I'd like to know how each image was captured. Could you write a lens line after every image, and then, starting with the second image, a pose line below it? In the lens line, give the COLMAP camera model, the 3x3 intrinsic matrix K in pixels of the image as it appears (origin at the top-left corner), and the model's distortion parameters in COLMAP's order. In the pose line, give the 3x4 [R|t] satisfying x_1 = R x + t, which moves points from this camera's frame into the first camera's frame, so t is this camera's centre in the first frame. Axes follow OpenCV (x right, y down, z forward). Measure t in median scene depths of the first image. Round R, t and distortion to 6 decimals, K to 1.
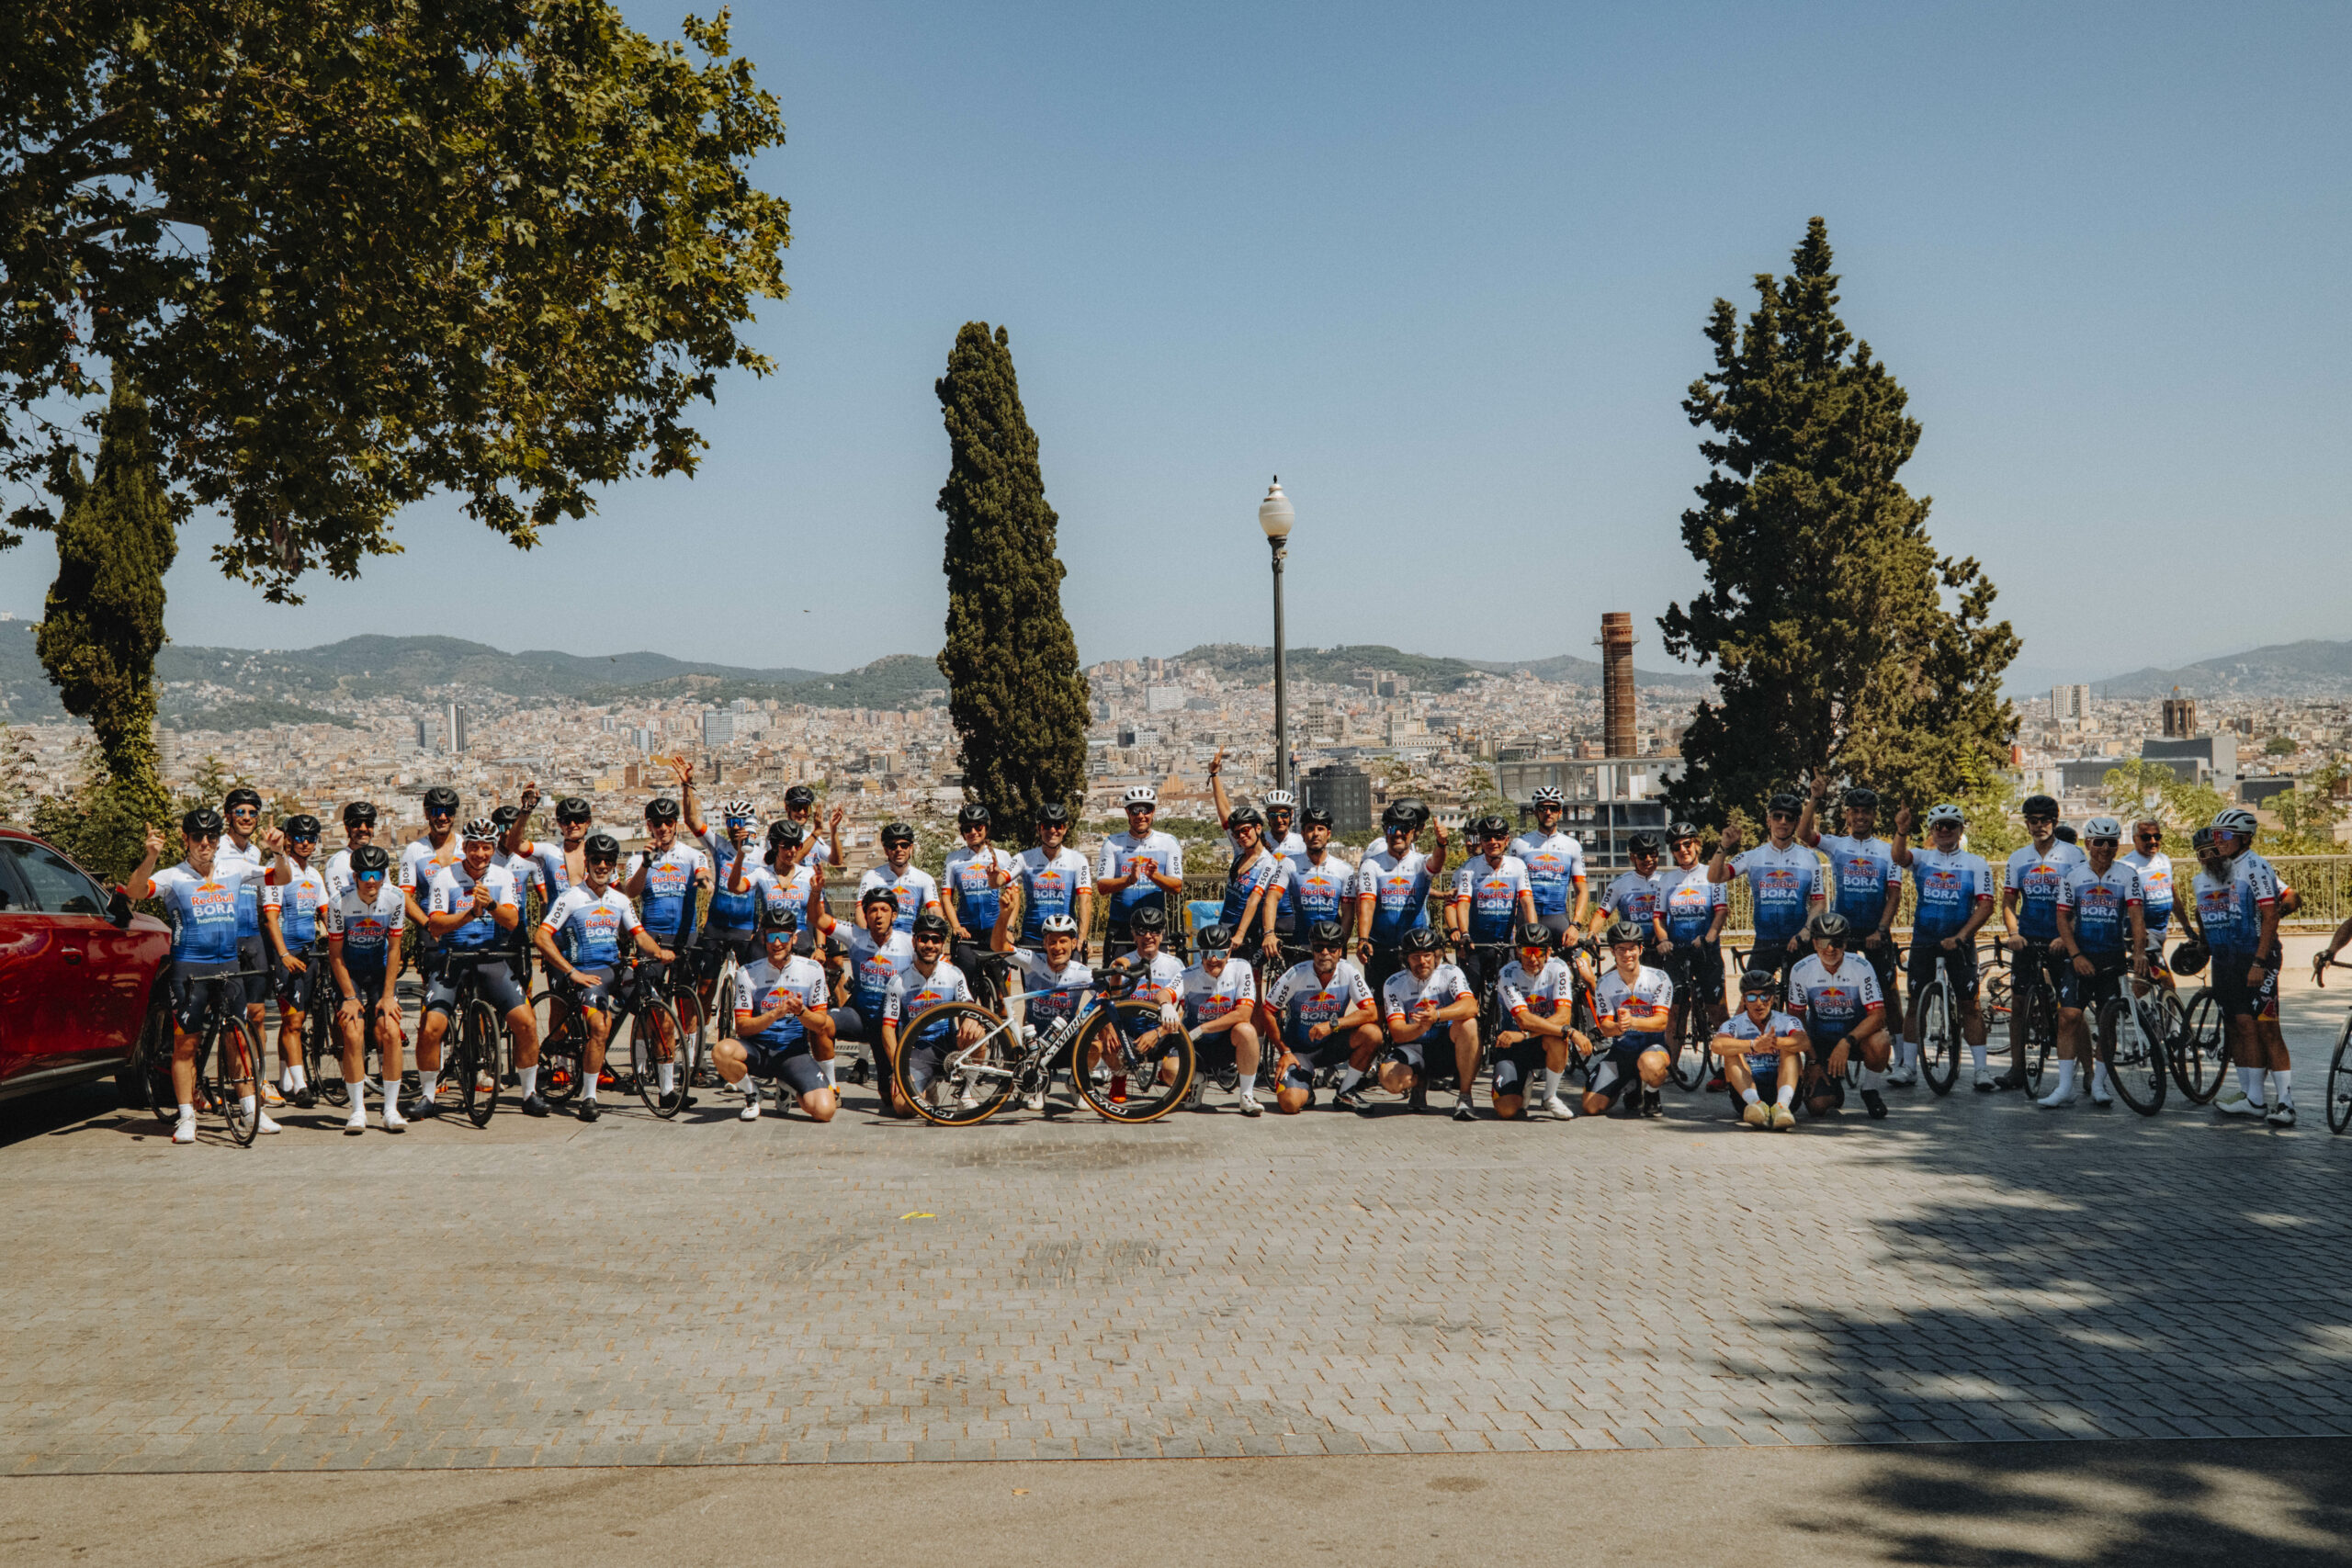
lens RADIAL K [[5334.3, 0, 1169.1], [0, 5334.3, 816.8], [0, 0, 1]] dist [-0.082005, 0.226060]
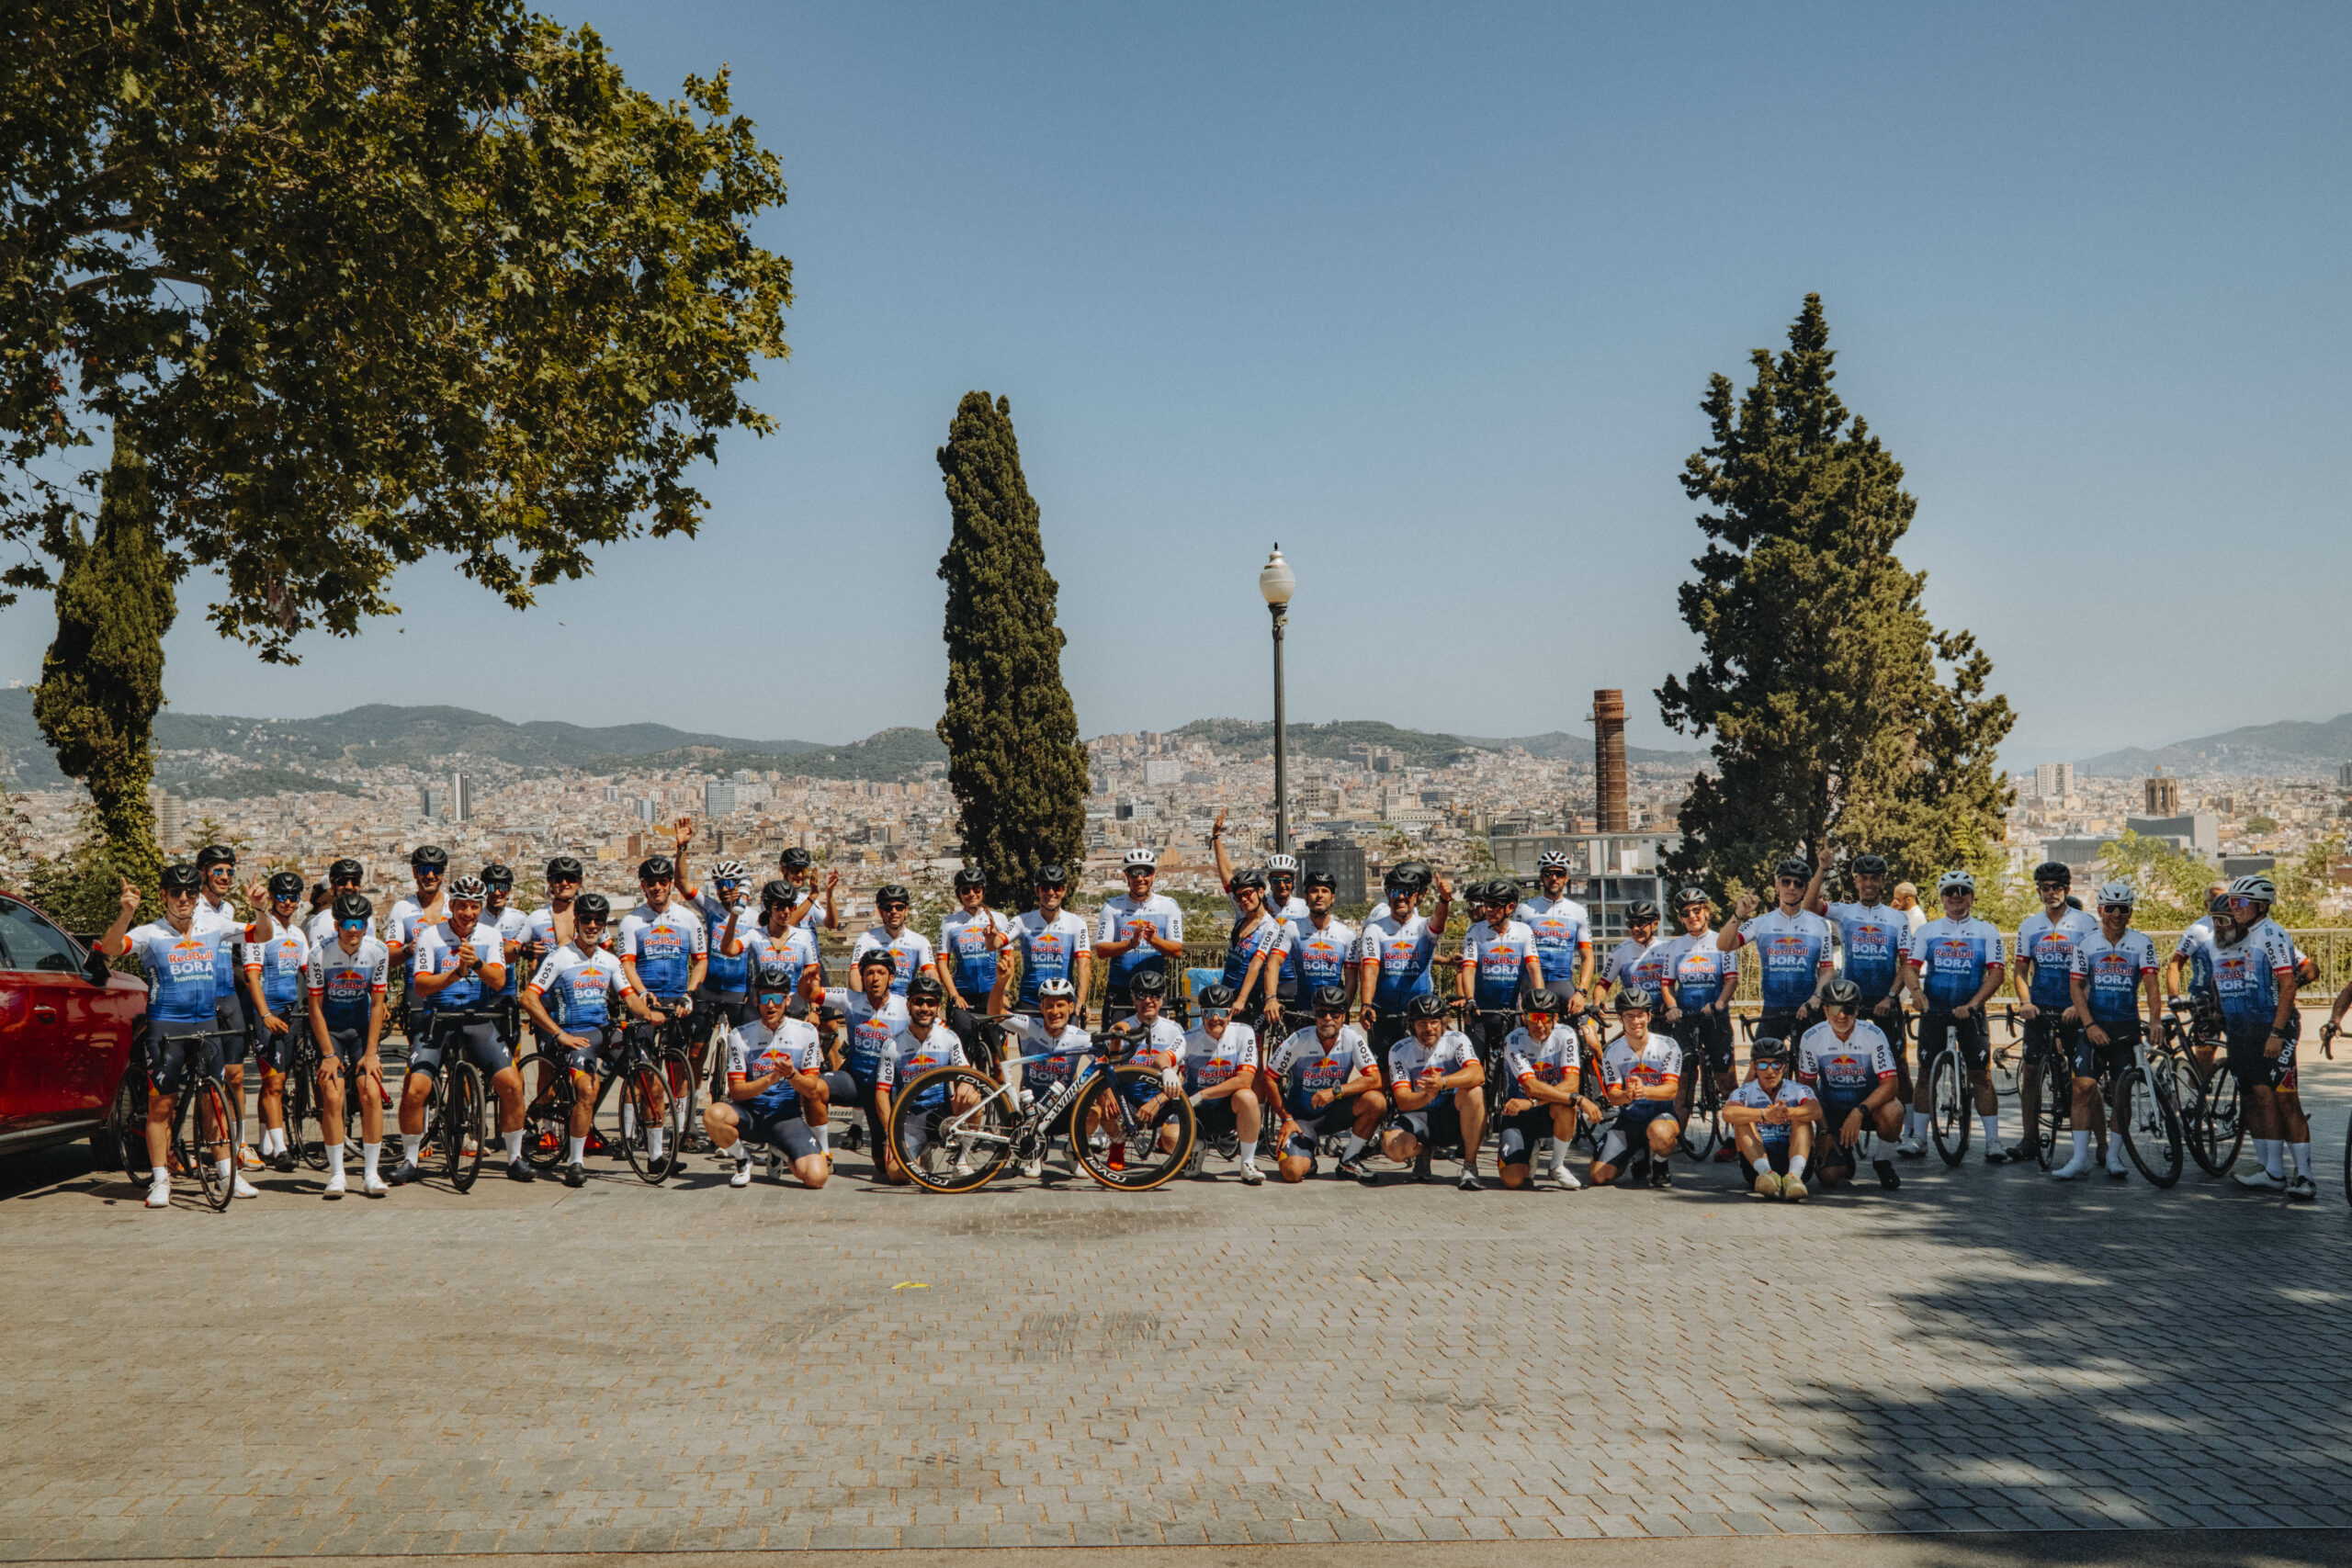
lens RADIAL K [[4580.0, 0, 1192.0], [0, 4580.0, 707.7], [0, 0, 1]] dist [-0.079239, 0.593842]
pose [[0.999942, 0.005334, 0.009361, -0.003810], [-0.004861, 0.998743, -0.049880, 0.010008], [-0.009615, 0.049831, 0.998711, 0.147302]]
